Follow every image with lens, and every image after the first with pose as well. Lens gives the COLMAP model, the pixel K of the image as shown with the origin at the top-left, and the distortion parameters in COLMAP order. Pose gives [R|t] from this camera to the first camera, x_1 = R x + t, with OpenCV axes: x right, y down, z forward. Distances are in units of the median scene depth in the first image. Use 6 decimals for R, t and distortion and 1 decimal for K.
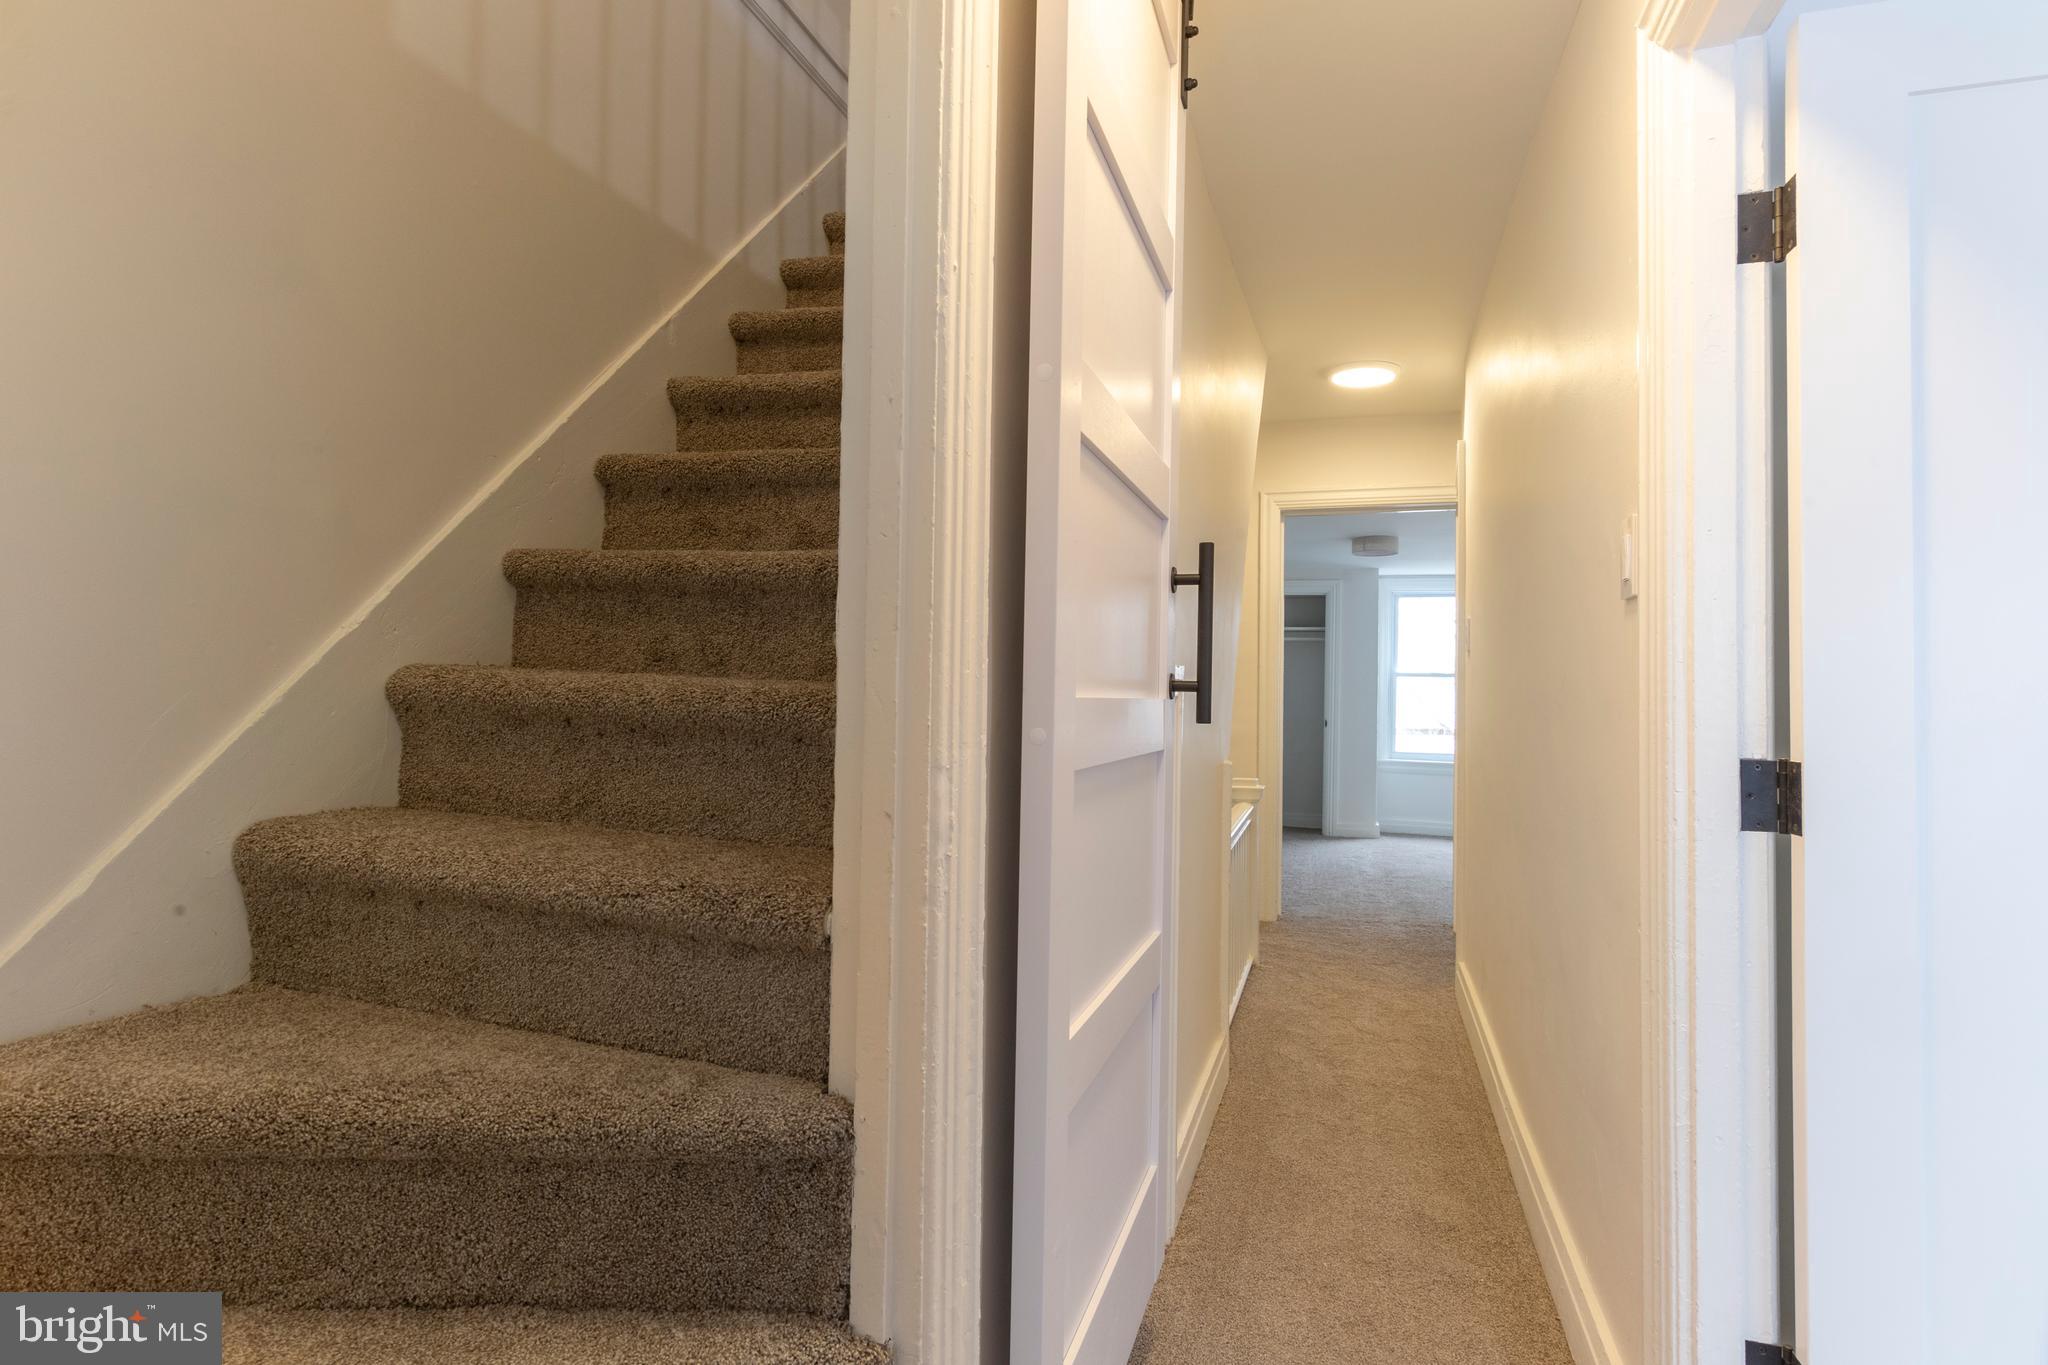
lens RADIAL K [[1071.5, 0, 1024.7], [0, 1071.5, 667.3], [0, 0, 1]] dist [0.003667, -0.002992]
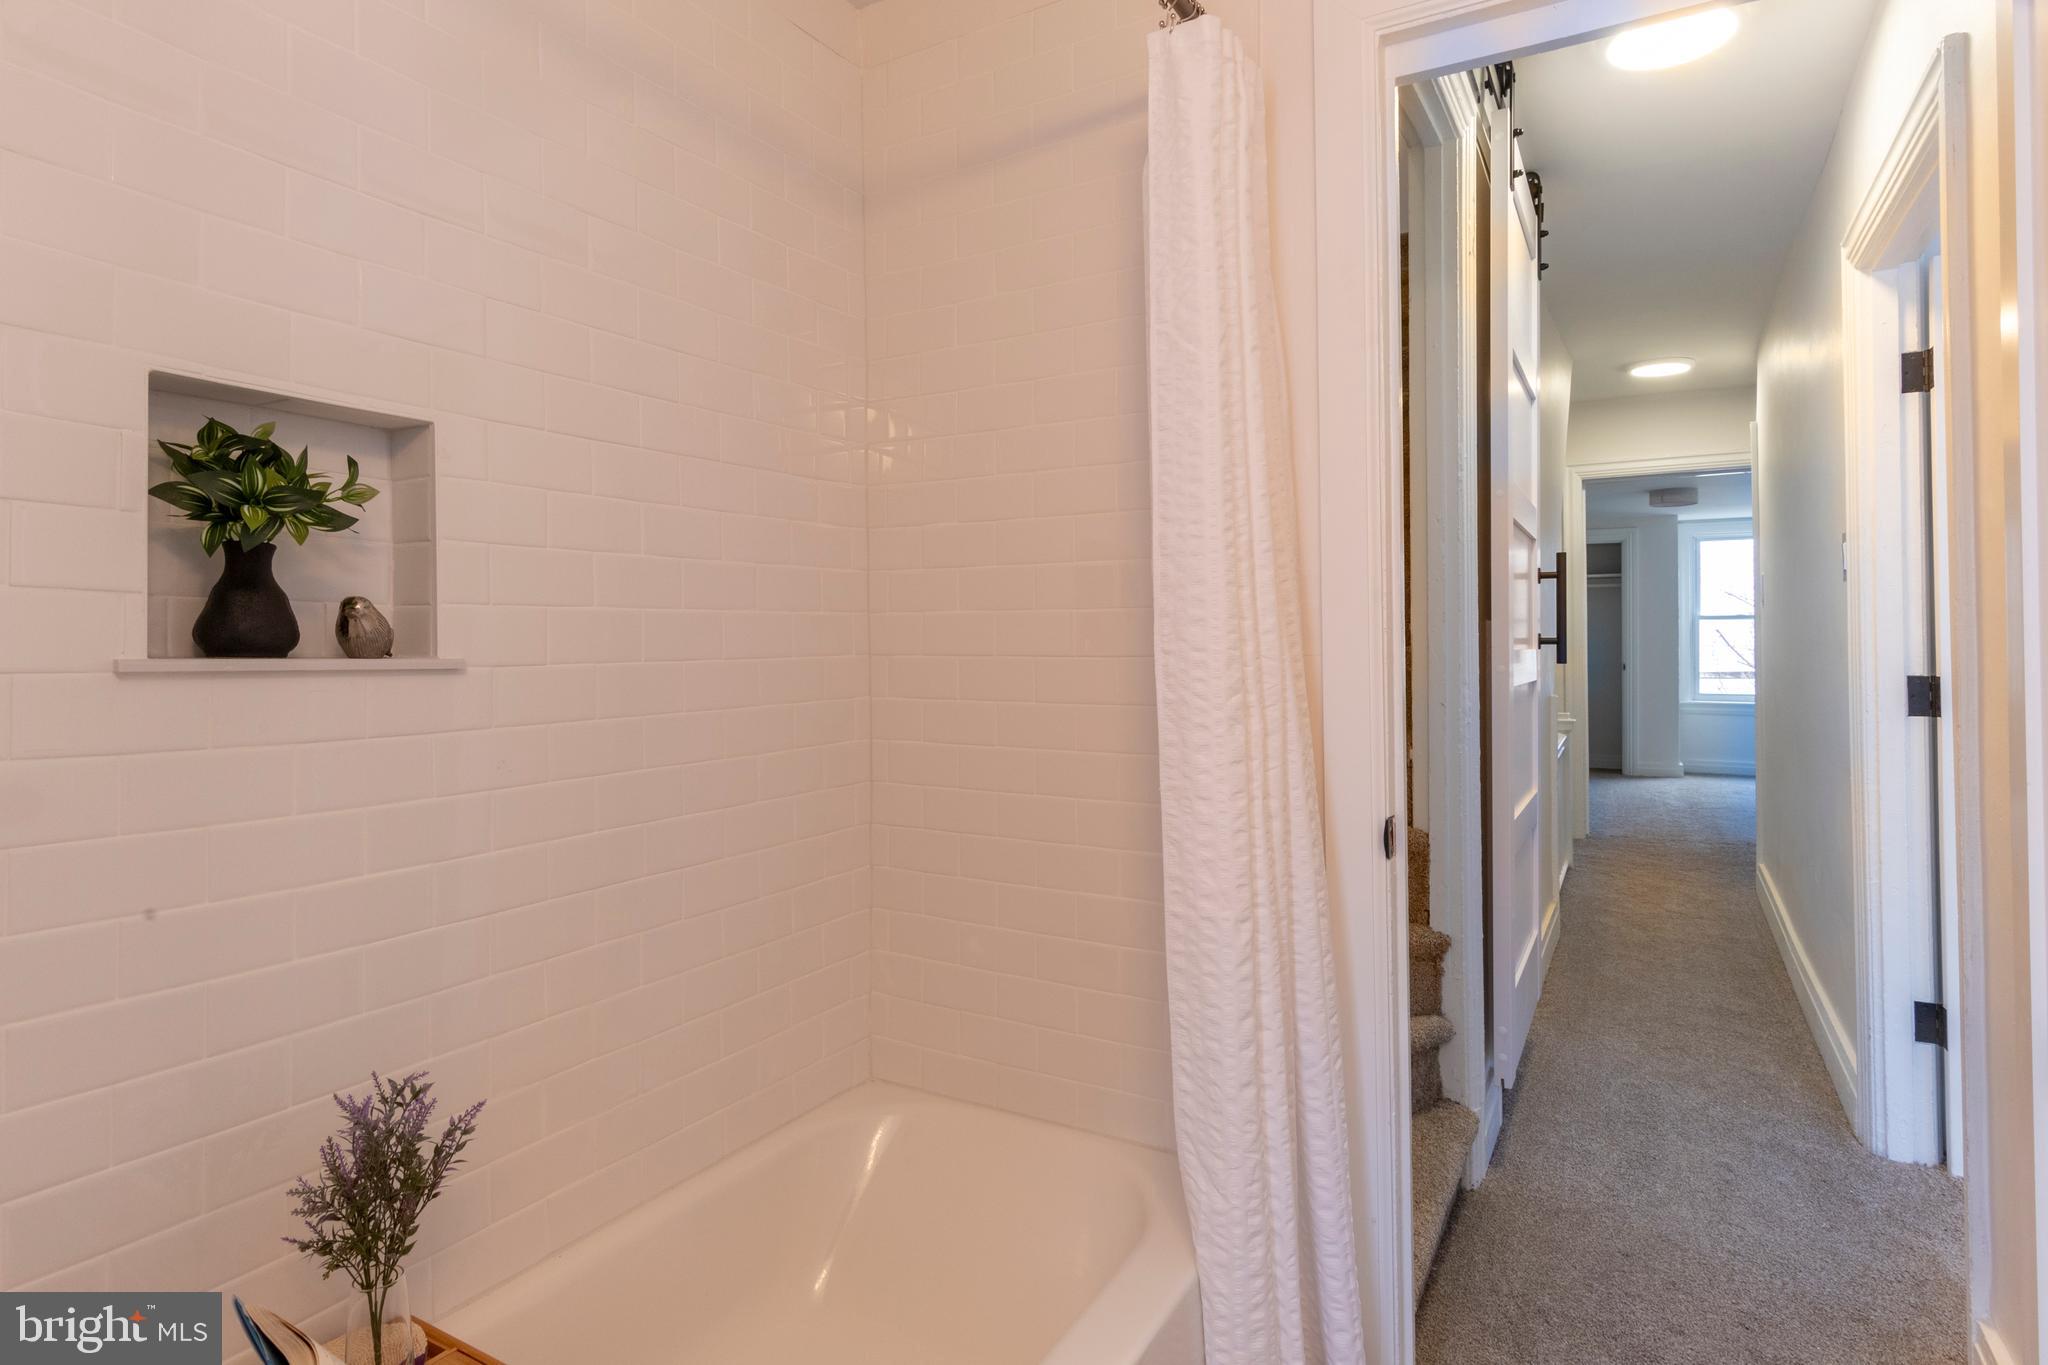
lens RADIAL K [[1071.5, 0, 1045.4], [0, 1071.5, 645.2], [0, 0, 1]] dist [0.003667, -0.002992]
pose [[0.976551, -0.025182, -0.213810, -0.173264], [0.029958, 0.999368, 0.019128, -0.020892], [0.213193, -0.025084, 0.976688, -0.524009]]
